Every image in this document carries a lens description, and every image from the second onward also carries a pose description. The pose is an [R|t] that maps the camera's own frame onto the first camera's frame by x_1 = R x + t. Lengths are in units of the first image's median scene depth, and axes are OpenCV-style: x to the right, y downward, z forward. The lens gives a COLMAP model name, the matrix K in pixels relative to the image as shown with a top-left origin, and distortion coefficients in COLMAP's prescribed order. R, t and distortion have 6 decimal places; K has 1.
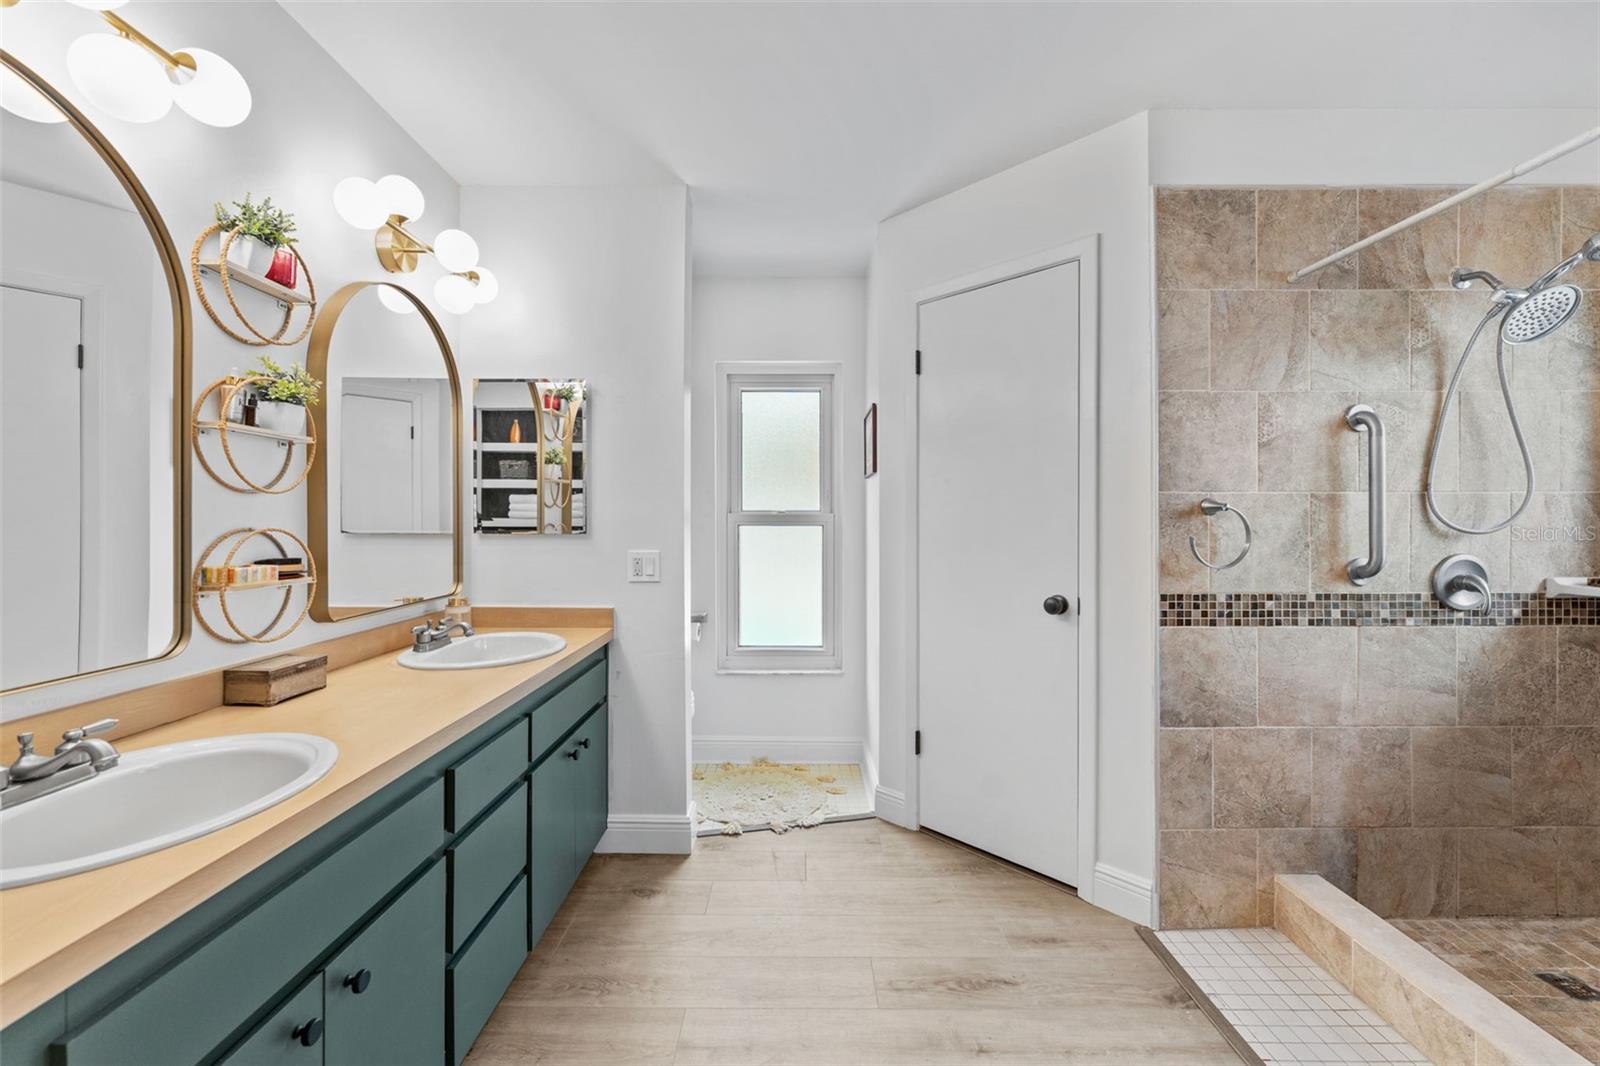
lens RADIAL K [[639.6, 0, 796.3], [0, 639.6, 527.1], [0, 0, 1]] dist [-0.000260, -0.000038]
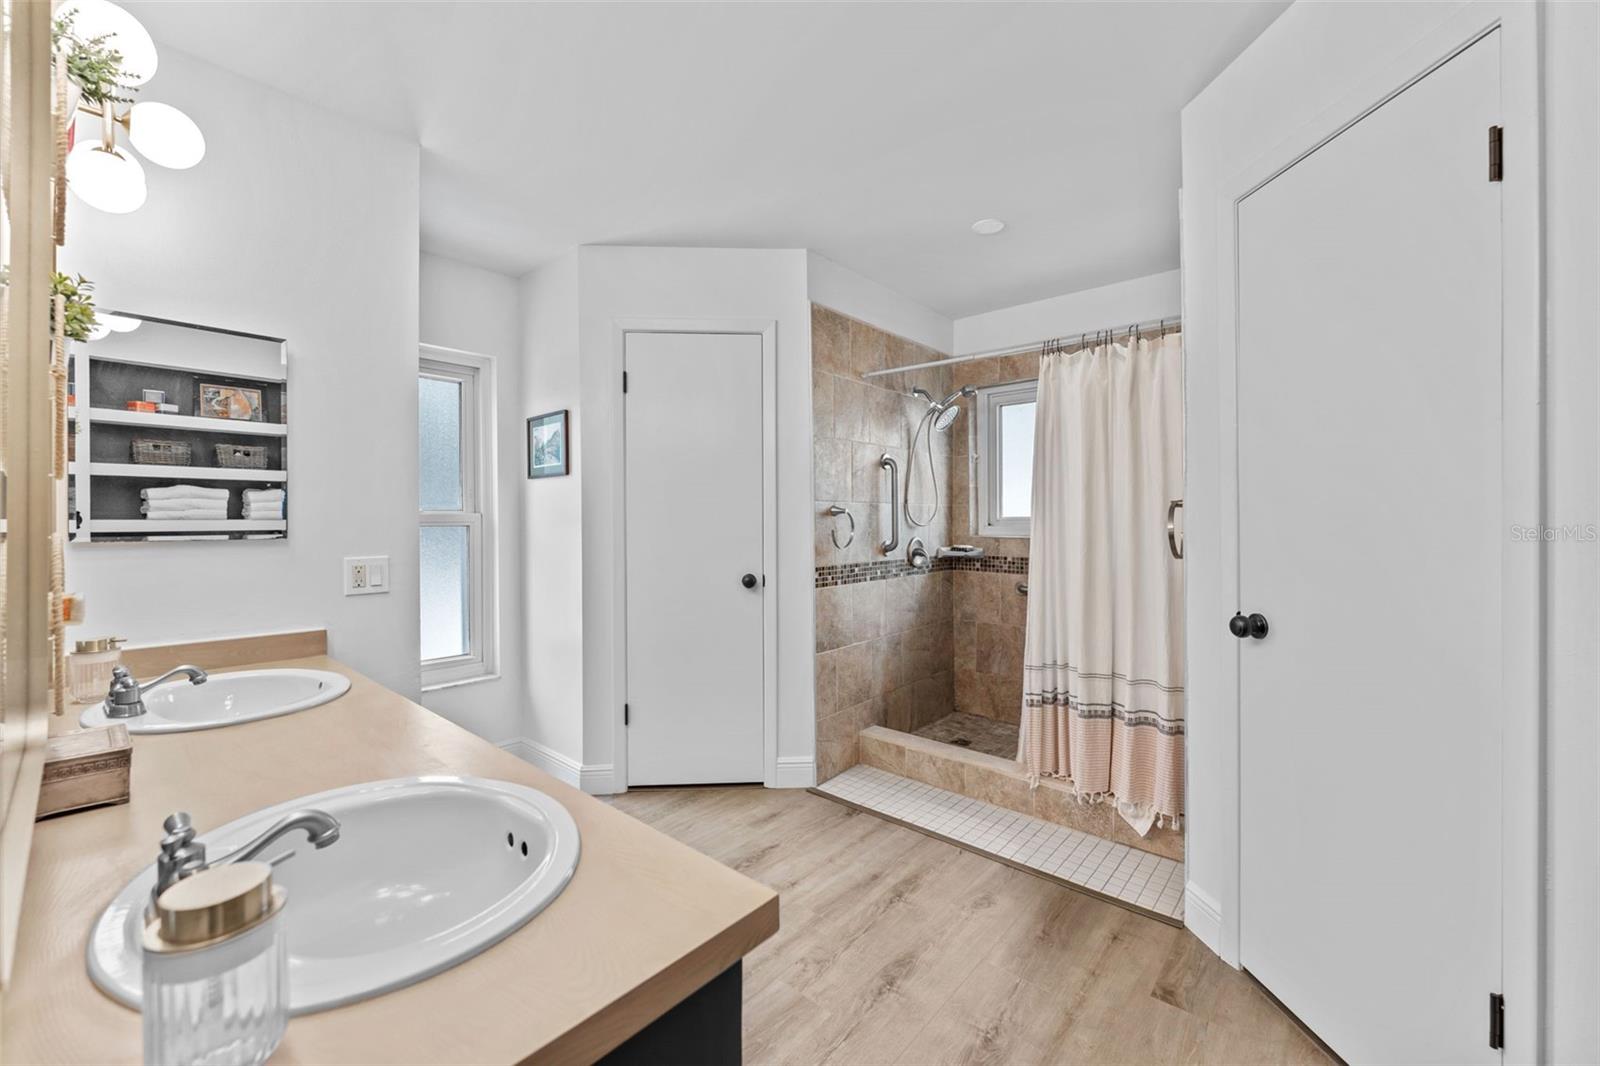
lens RADIAL K [[639.6, 0, 795.7], [0, 639.6, 523.0], [0, 0, 1]] dist [-0.000260, -0.000038]
pose [[0.659313, -0.008156, 0.751824, -0.615261], [0.010313, 0.999945, 0.001803, -0.005620], [-0.751798, 0.006565, 0.659361, 0.020881]]
